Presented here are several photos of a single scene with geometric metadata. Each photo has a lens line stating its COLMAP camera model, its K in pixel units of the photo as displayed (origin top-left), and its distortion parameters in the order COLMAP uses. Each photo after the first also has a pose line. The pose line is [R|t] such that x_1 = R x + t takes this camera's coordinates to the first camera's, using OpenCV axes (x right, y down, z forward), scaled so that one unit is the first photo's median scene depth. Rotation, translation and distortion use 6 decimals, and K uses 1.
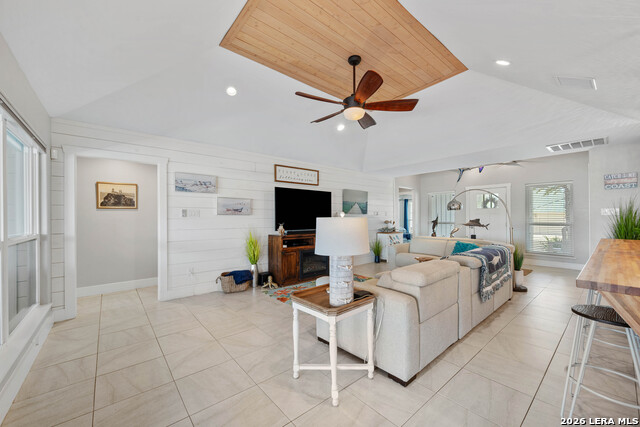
lens RADIAL K [[254.0, 0, 322.6], [0, 254.0, 215.9], [0, 0, 1]] dist [0.001724, -0.000860]
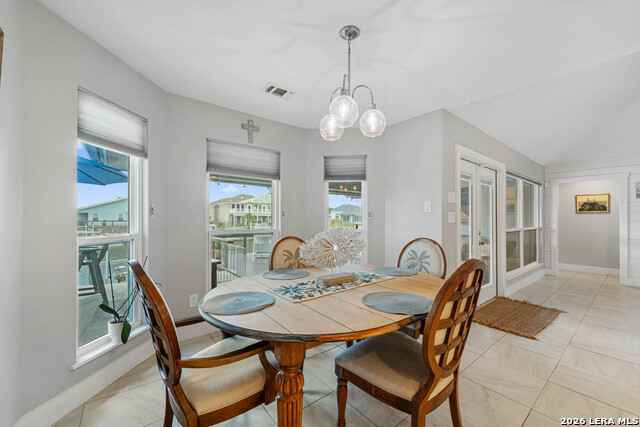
lens RADIAL K [[254.0, 0, 322.8], [0, 254.0, 216.2], [0, 0, 1]] dist [0.001724, -0.000860]
pose [[-0.025389, 0.001054, -0.999677, 0.533554], [-0.002815, 0.999995, 0.001126, -0.007182], [0.999674, 0.002843, -0.025386, -0.370011]]
